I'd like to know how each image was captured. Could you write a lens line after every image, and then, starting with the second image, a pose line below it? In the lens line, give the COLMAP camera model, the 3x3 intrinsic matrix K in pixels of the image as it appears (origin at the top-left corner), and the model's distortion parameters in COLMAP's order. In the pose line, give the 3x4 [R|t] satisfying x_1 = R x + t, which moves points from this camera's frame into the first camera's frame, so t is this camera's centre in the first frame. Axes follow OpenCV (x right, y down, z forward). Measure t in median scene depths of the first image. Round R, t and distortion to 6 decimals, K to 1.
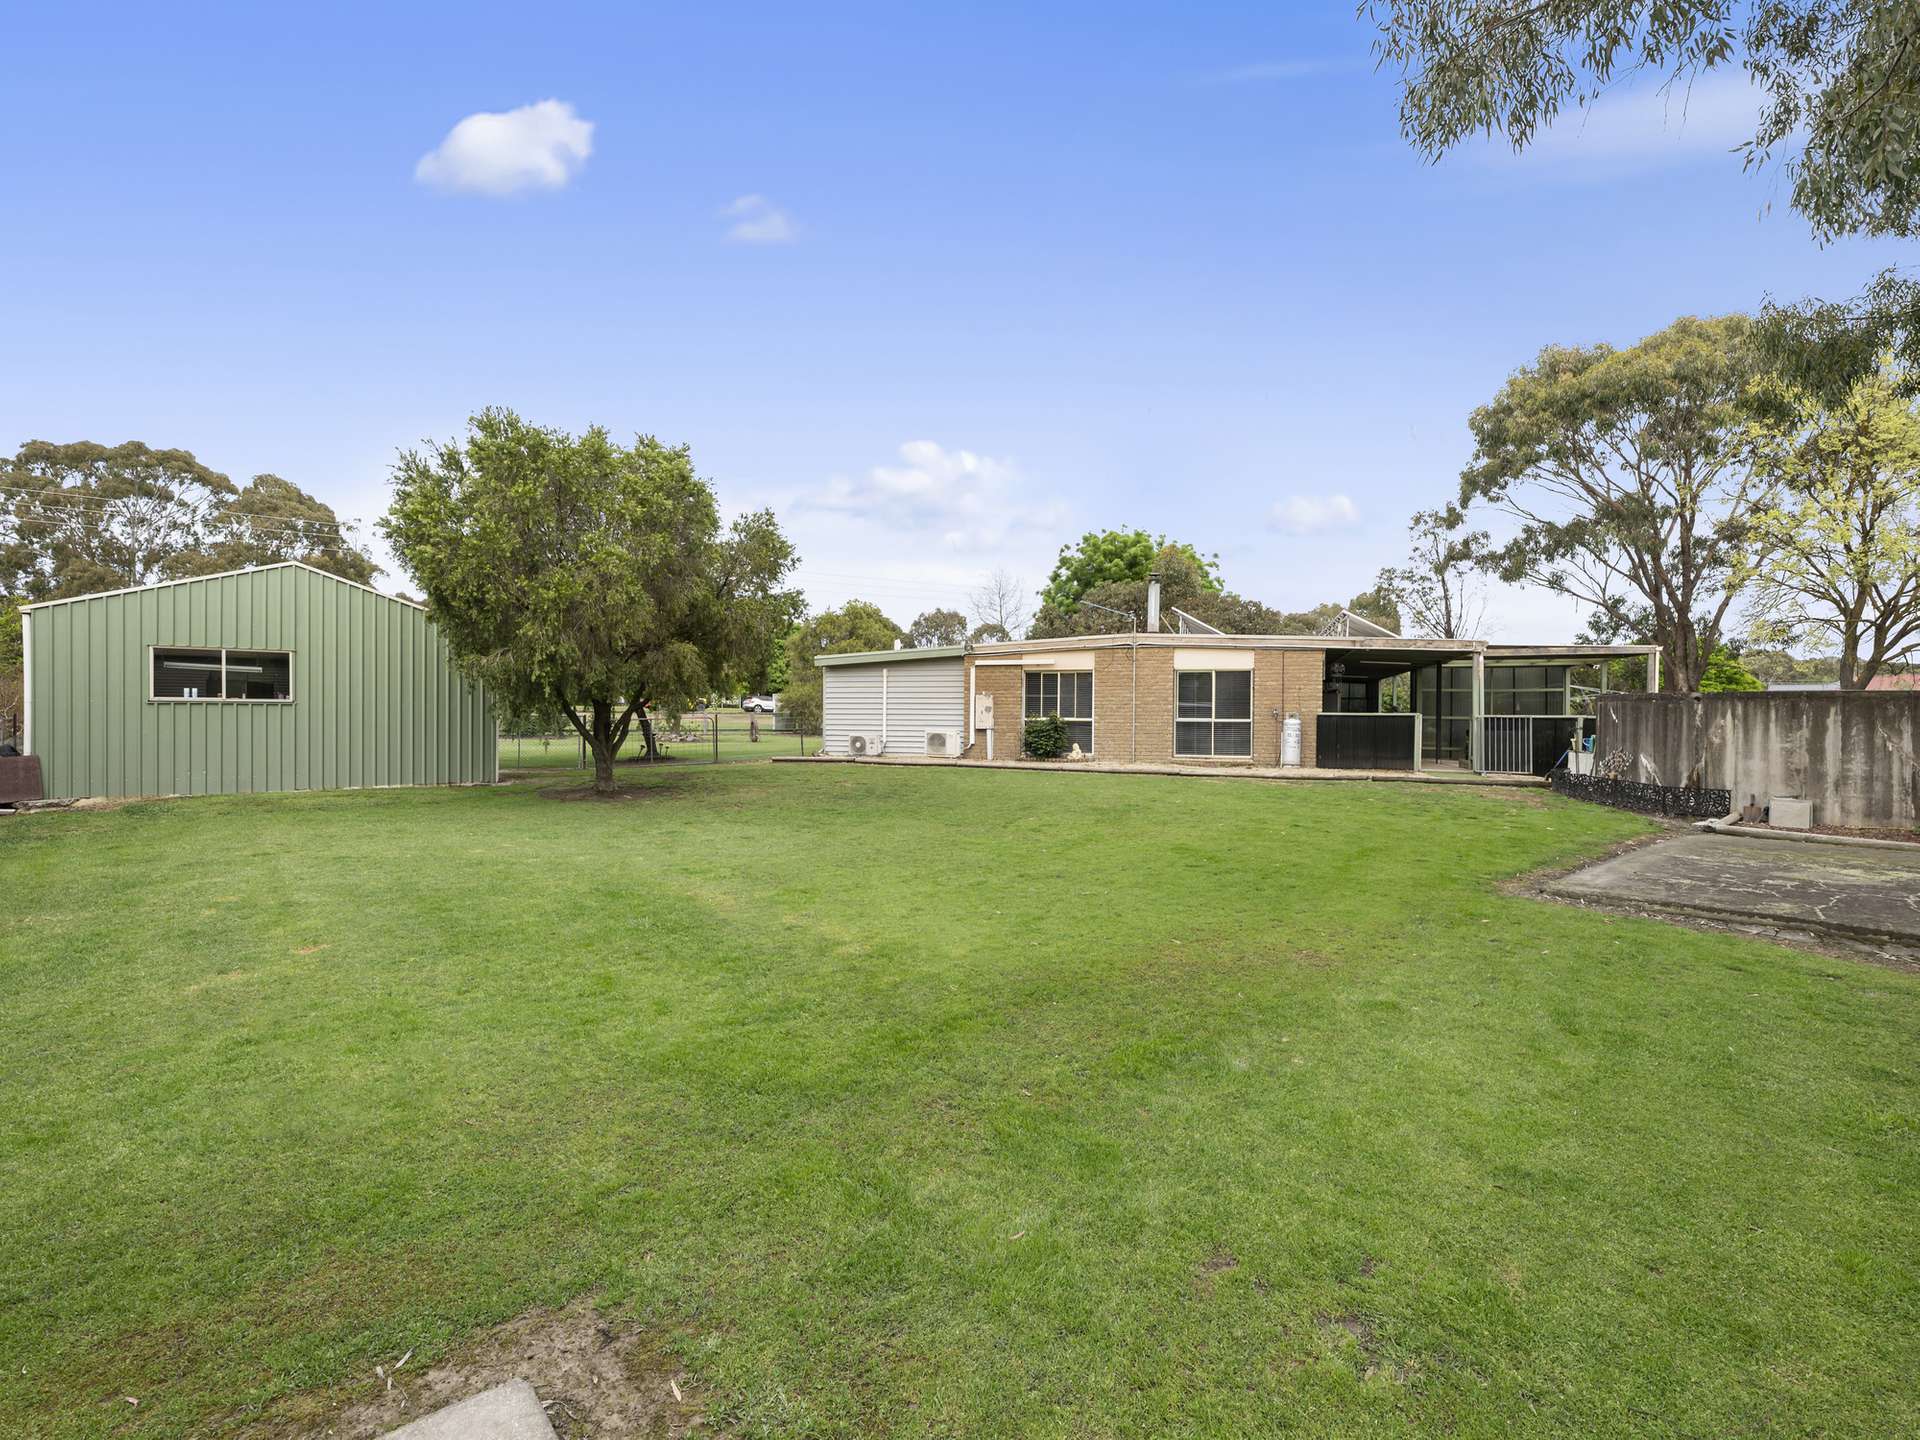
lens RADIAL K [[772.6, 0, 956.9], [0, 772.6, 721.1], [0, 0, 1]] dist [0.000336, 0.000012]
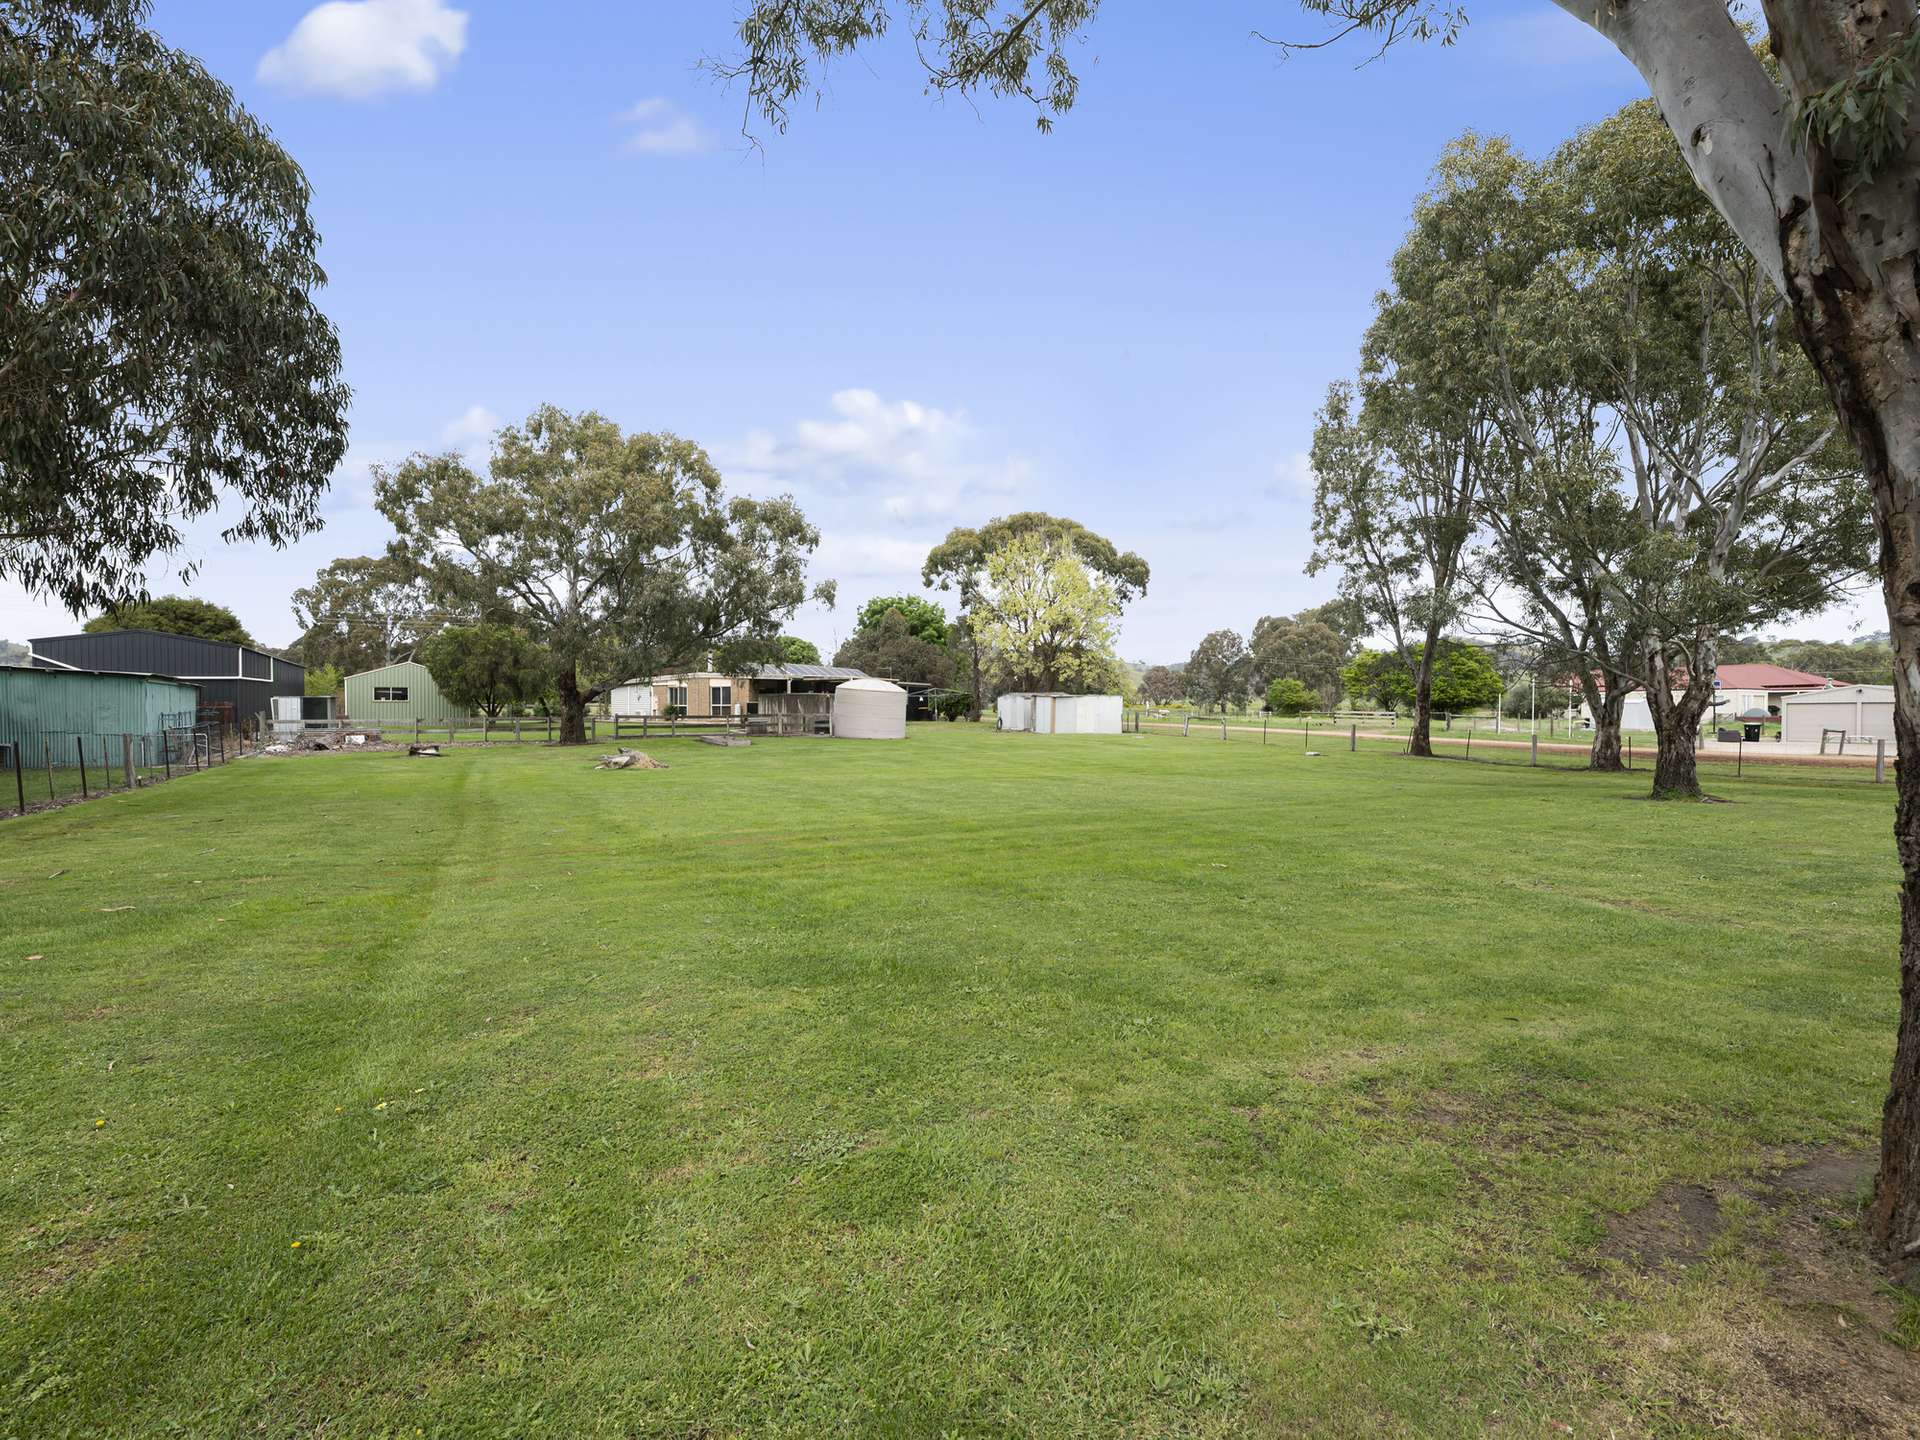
lens RADIAL K [[772.6, 0, 963.0], [0, 772.6, 719.8], [0, 0, 1]] dist [0.000336, 0.000012]
pose [[0.983286, -0.007292, -0.181920, 1.641458], [0.005479, 0.999930, -0.010468, 0.081340], [0.181983, 0.009296, 0.983258, -1.462438]]
